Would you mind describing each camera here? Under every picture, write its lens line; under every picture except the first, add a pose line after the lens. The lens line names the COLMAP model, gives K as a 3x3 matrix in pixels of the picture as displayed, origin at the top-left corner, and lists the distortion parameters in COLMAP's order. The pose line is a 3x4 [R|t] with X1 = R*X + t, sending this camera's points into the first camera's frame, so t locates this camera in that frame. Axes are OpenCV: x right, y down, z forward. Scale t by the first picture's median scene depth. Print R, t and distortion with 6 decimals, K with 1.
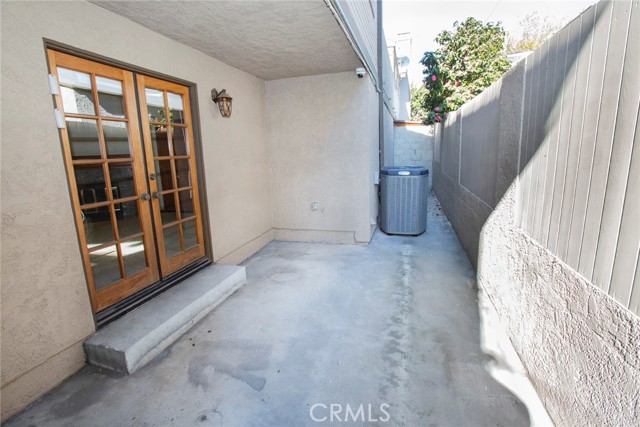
lens RADIAL K [[306.7, 0, 320.0], [0, 306.7, 213.5], [0, 0, 1]] dist [-0.052167, 0.000915]
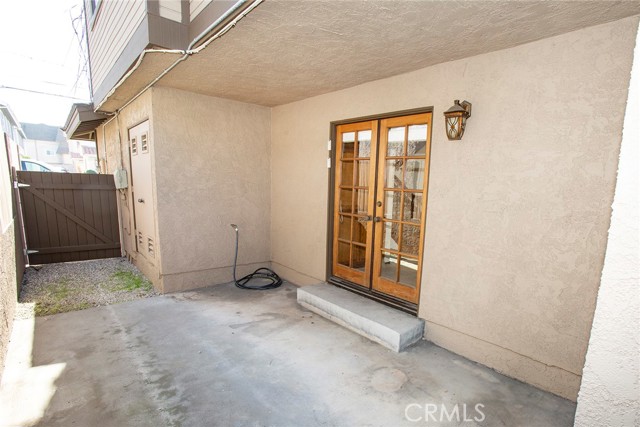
lens RADIAL K [[298.9, 0, 321.2], [0, 298.9, 232.6], [0, 0, 1]] dist [-0.027824, 0.000799]
pose [[-0.521966, 0.140071, -0.841387, 0.621063], [-0.199710, 0.938937, 0.280204, -0.324759], [0.829257, 0.314290, -0.462120, 1.509131]]
